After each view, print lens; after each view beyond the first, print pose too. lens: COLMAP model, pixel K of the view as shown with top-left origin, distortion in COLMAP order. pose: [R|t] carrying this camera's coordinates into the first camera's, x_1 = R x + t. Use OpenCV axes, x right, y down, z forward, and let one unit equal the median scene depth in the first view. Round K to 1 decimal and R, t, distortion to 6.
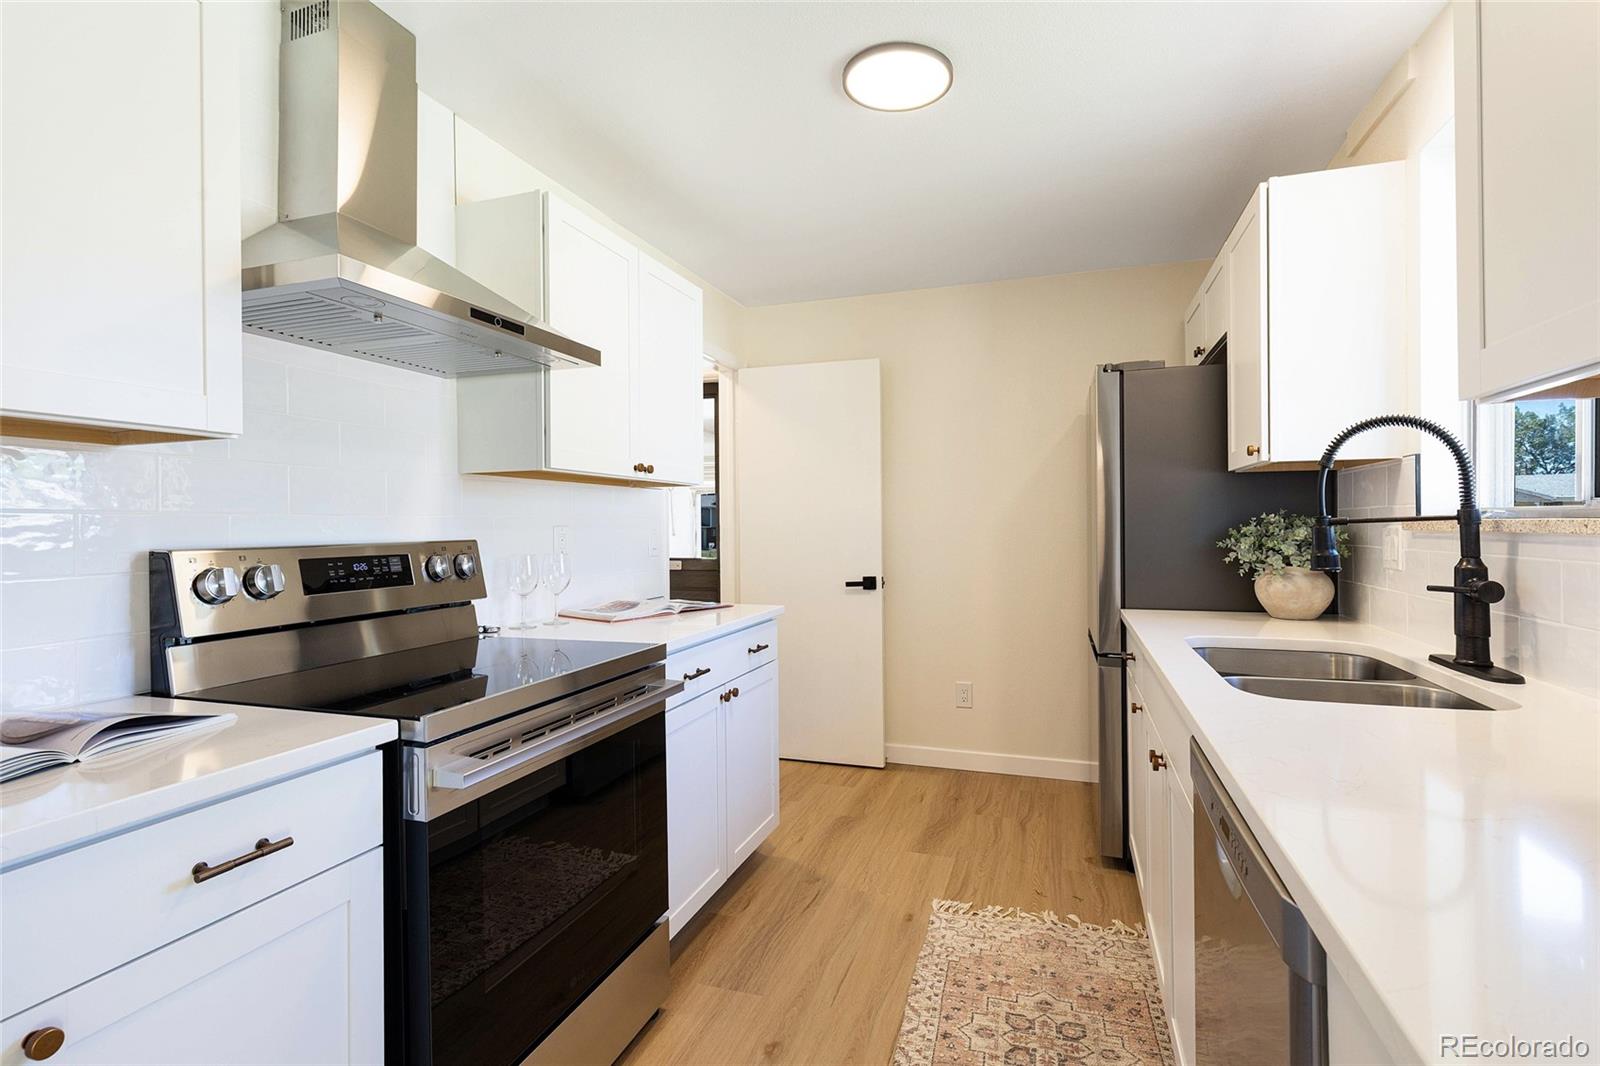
lens RADIAL K [[737.7, 0, 807.3], [0, 737.7, 523.2], [0, 0, 1]] dist [0.006136, -0.002603]
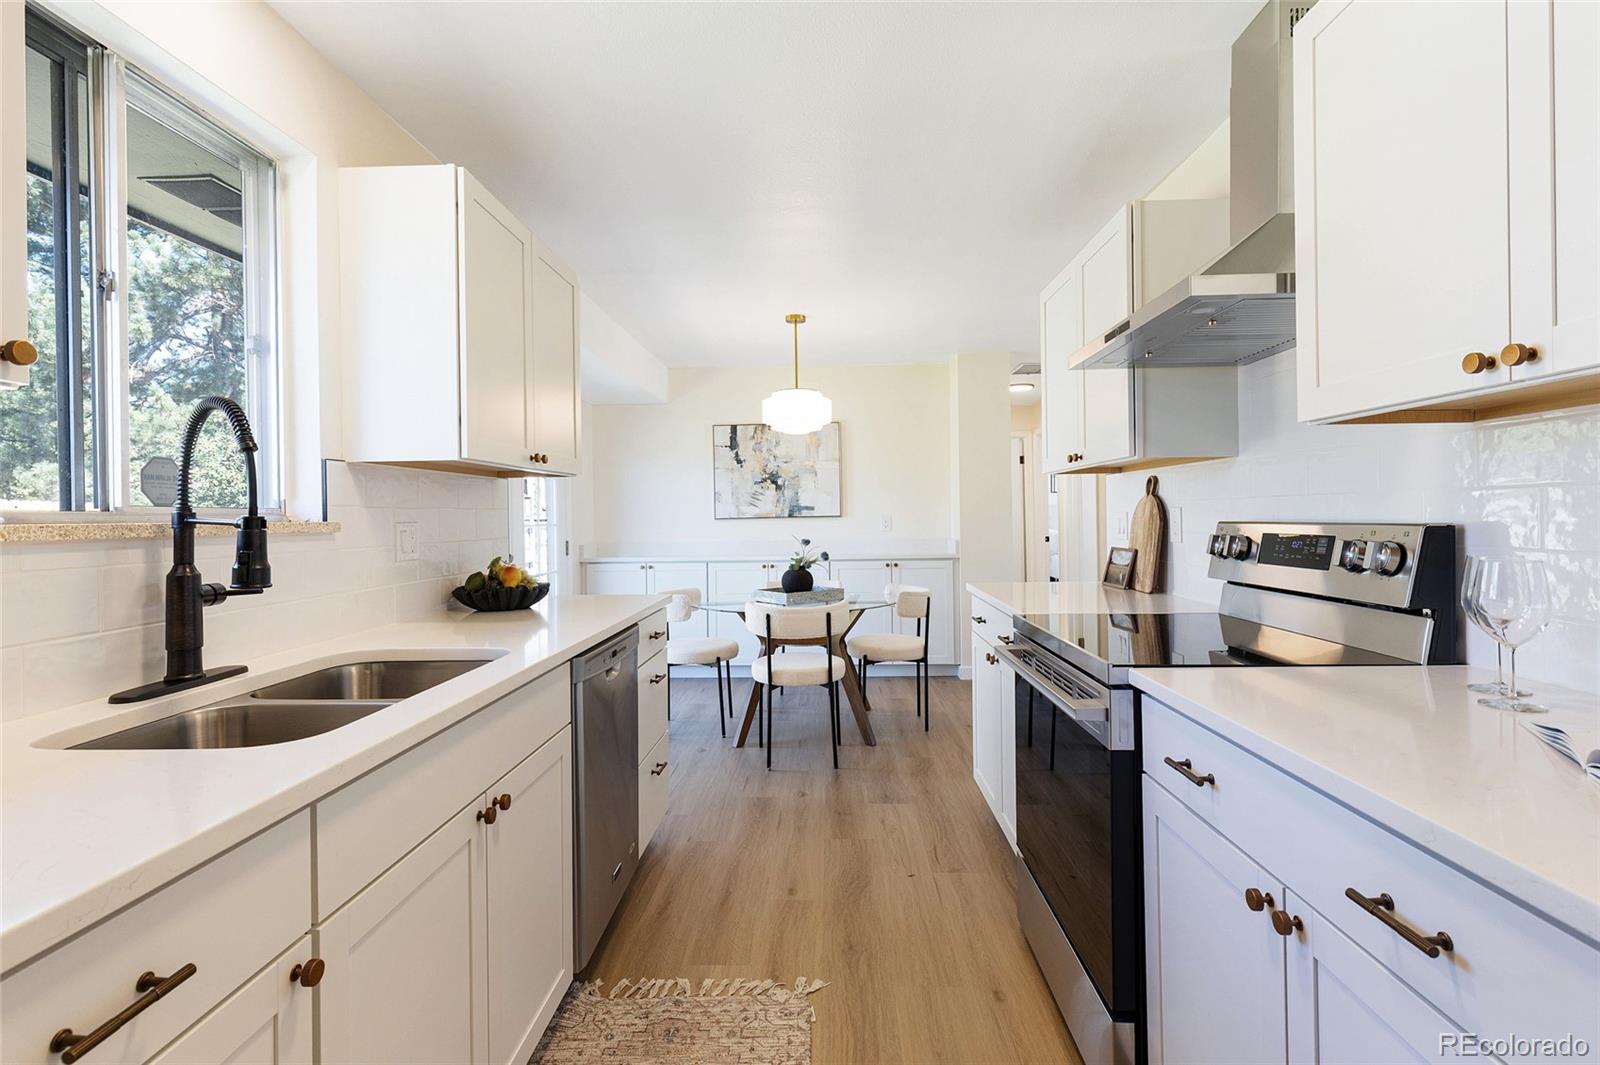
lens RADIAL K [[759.1, 0, 800.9], [0, 759.1, 515.0], [0, 0, 1]] dist [0.004281, -0.000614]
pose [[-0.958516, 0.021713, -0.284210, 0.305683], [0.022867, 0.999738, -0.000742, 0.002016], [0.284119, -0.007211, -0.958762, 1.539894]]
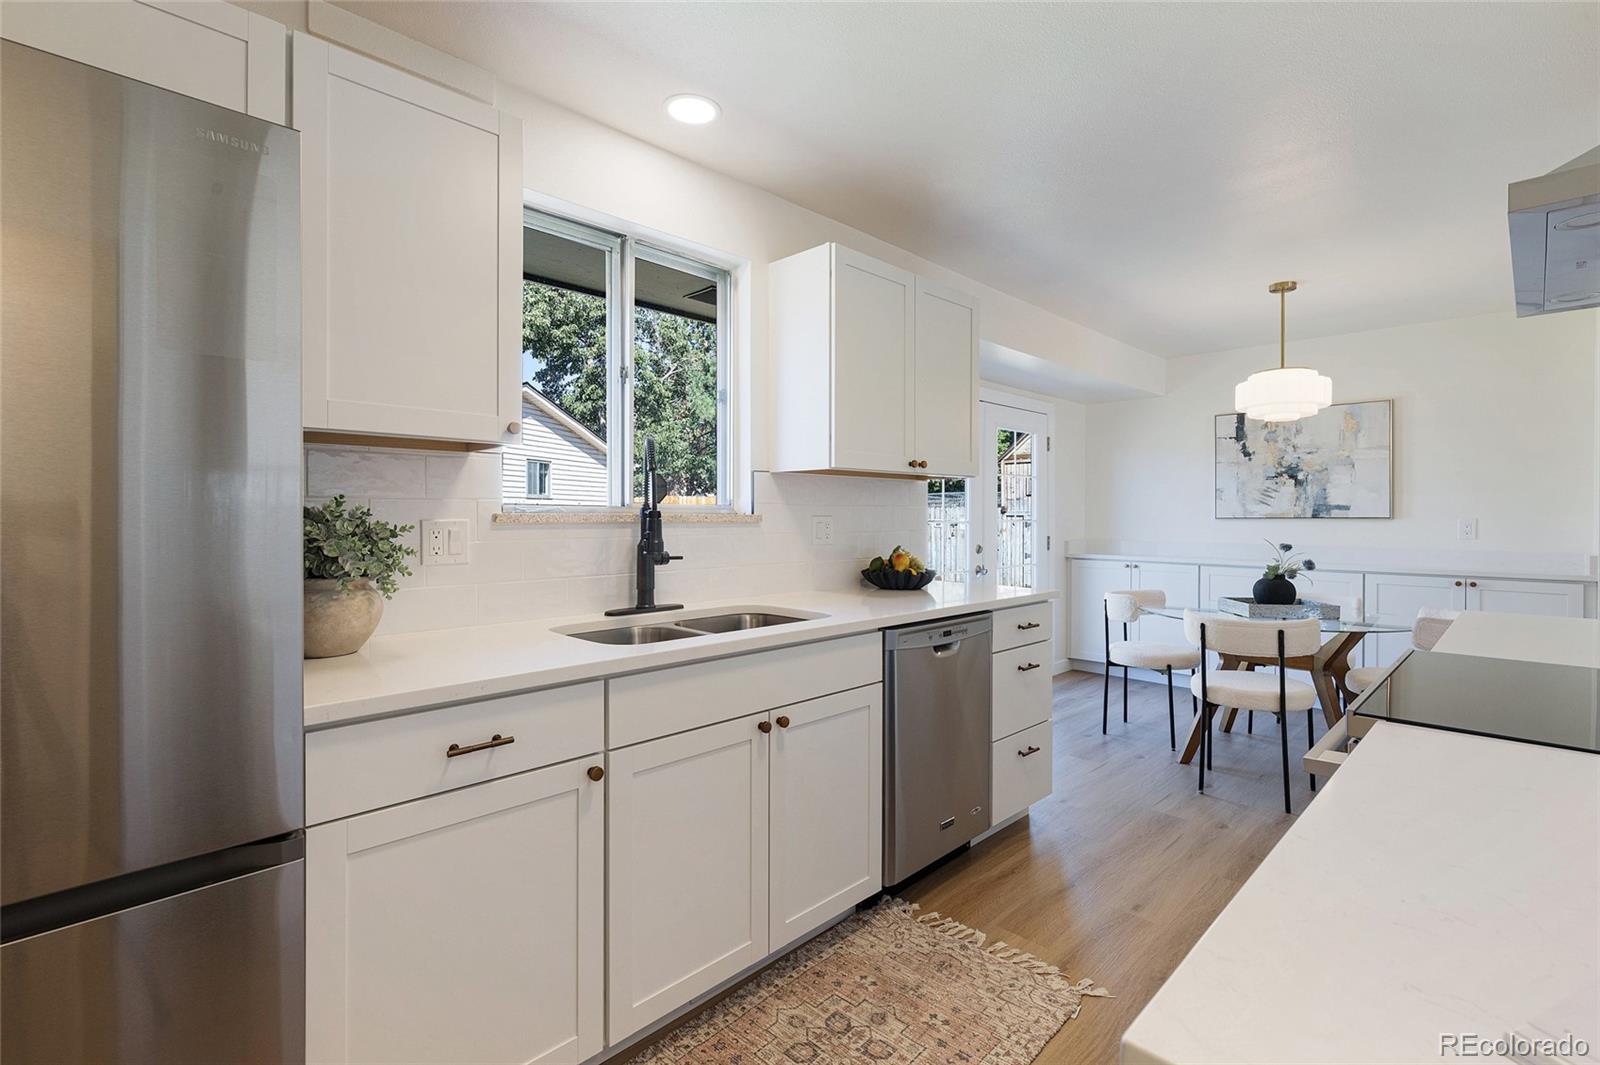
lens RADIAL K [[737.7, 0, 803.3], [0, 737.7, 519.0], [0, 0, 1]] dist [0.006136, -0.002603]
pose [[-0.897398, 0.003213, 0.441209, -0.055612], [0.003613, 0.999993, 0.000065, 0.004547], [-0.441206, 0.001653, -0.897404, 1.610205]]
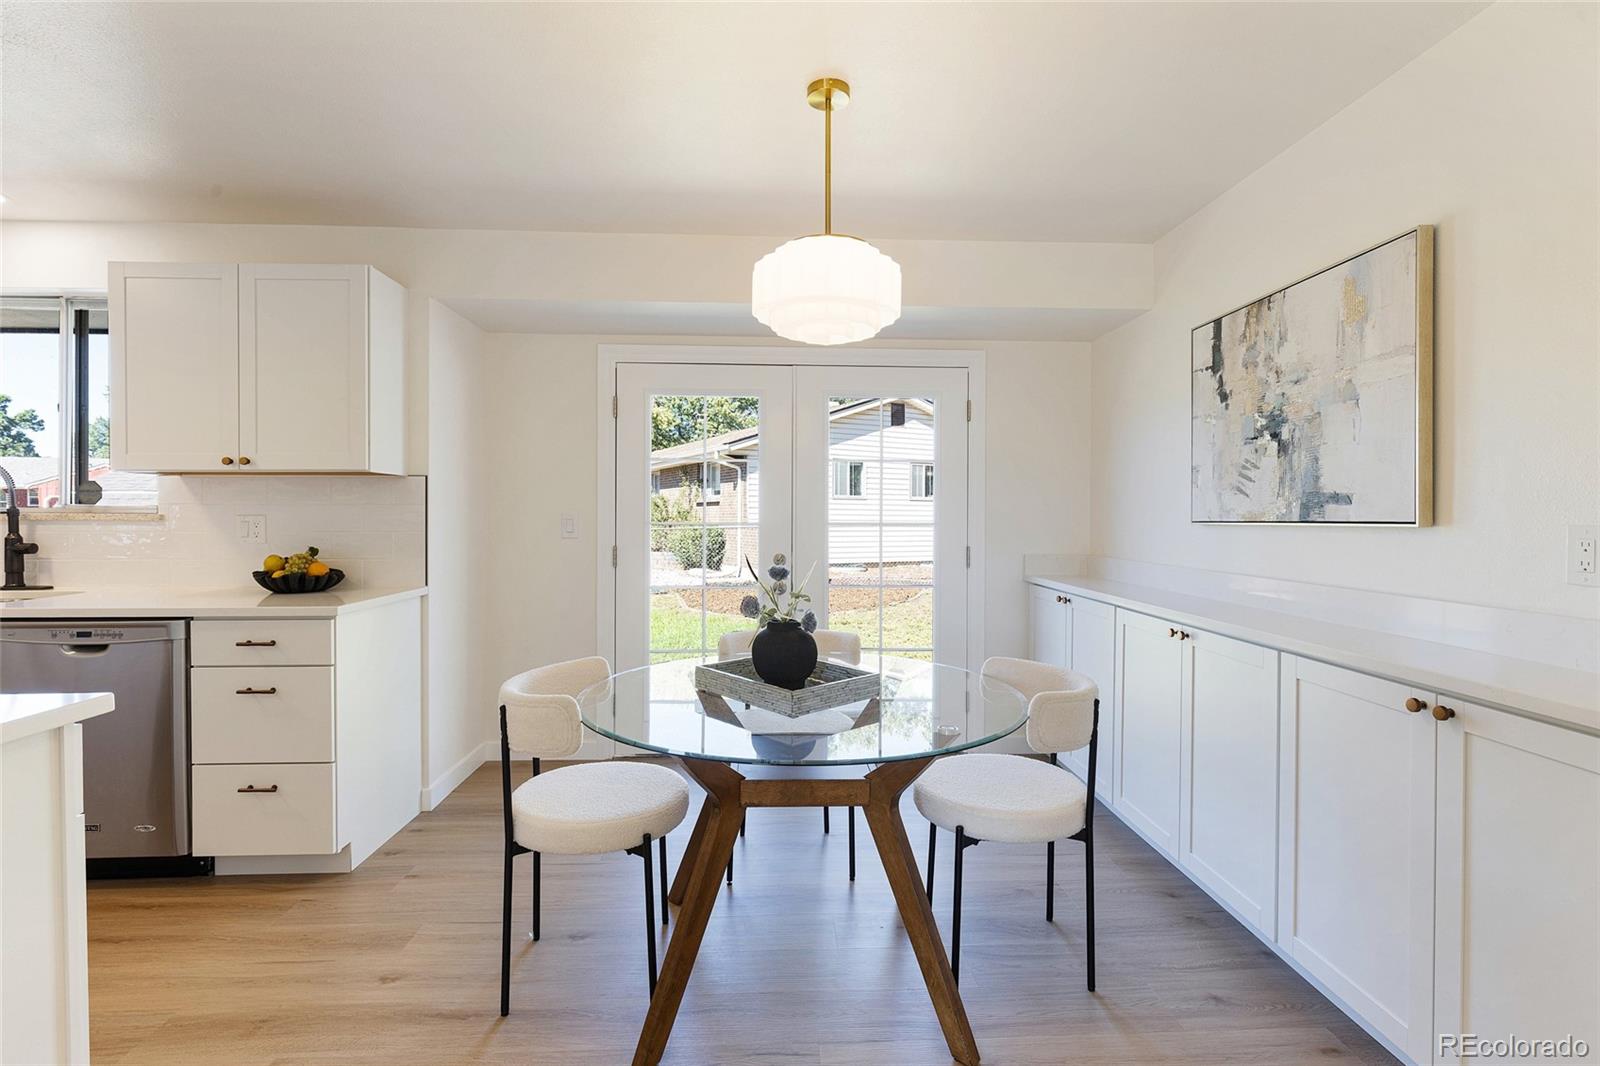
lens RADIAL K [[737.7, 0, 801.2], [0, 737.7, 521.7], [0, 0, 1]] dist [0.006136, -0.002603]
pose [[-0.366047, -0.001637, 0.930595, -1.237266], [-0.002402, 0.999997, 0.000814, 0.007388], [-0.930593, -0.001937, -0.366049, -0.175198]]
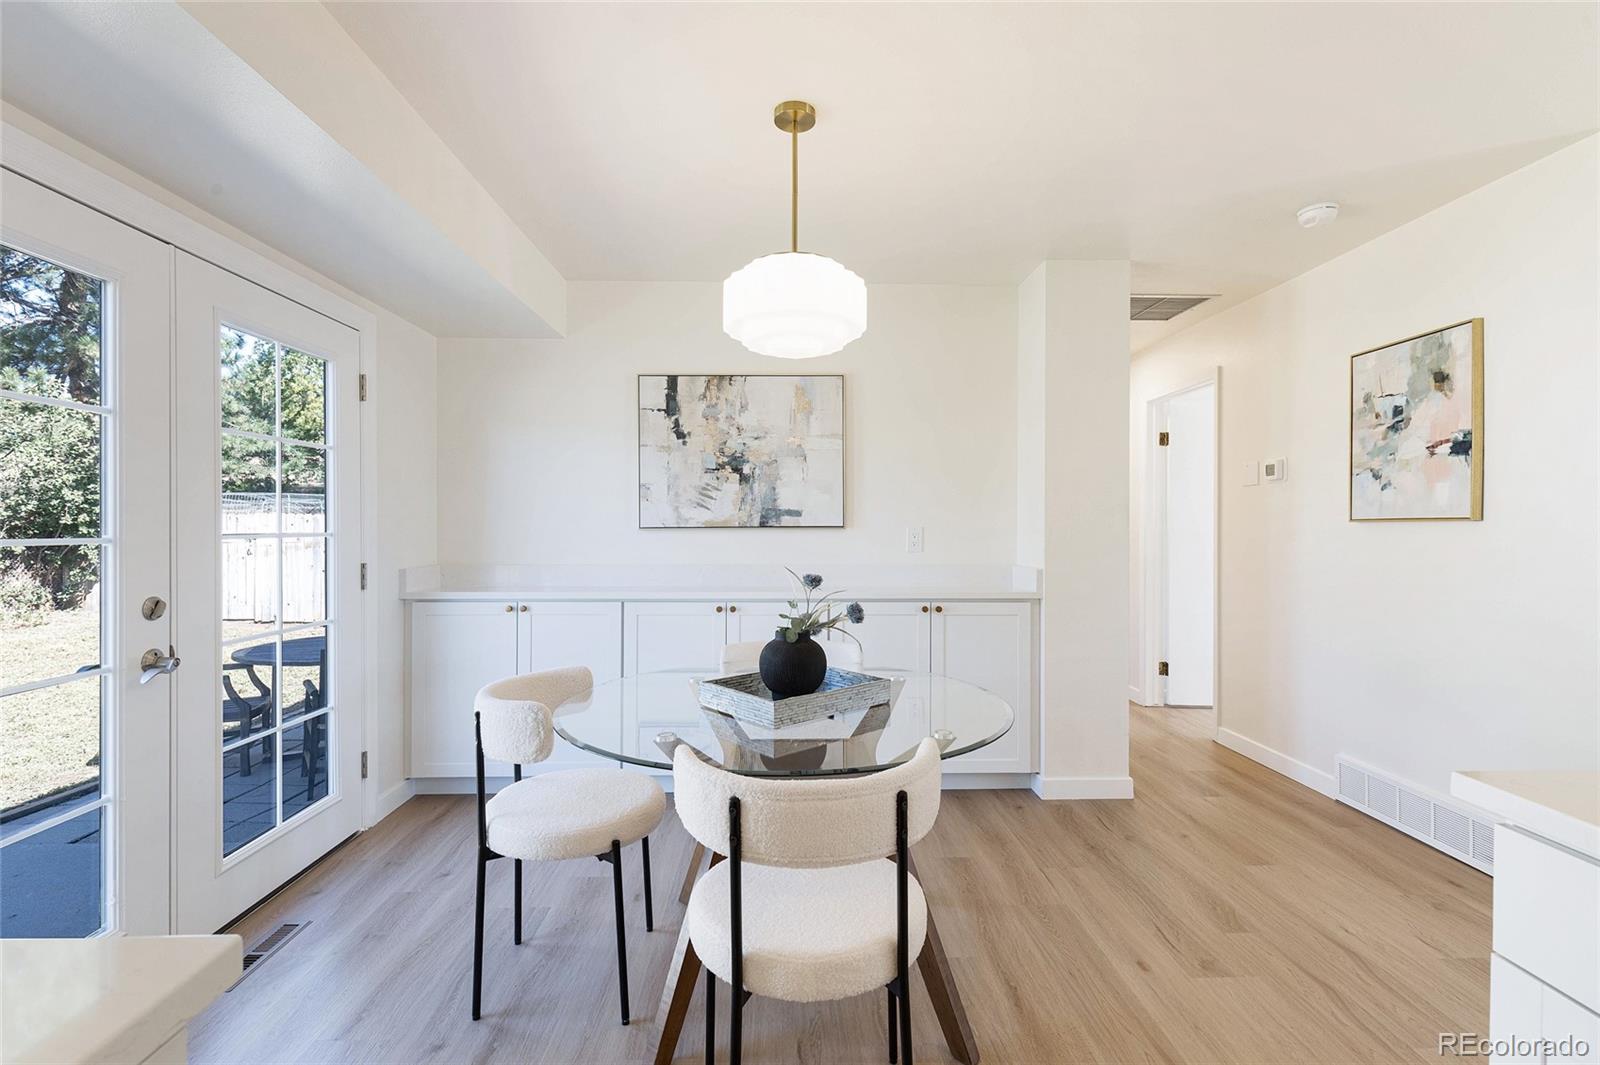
lens RADIAL K [[737.7, 0, 806.8], [0, 737.7, 526.1], [0, 0, 1]] dist [0.006136, -0.002603]
pose [[-0.934741, 0.007346, -0.355254, 0.039245], [0.007351, 0.999972, 0.001333, 0.003381], [0.355254, -0.001366, -0.934769, 0.402851]]
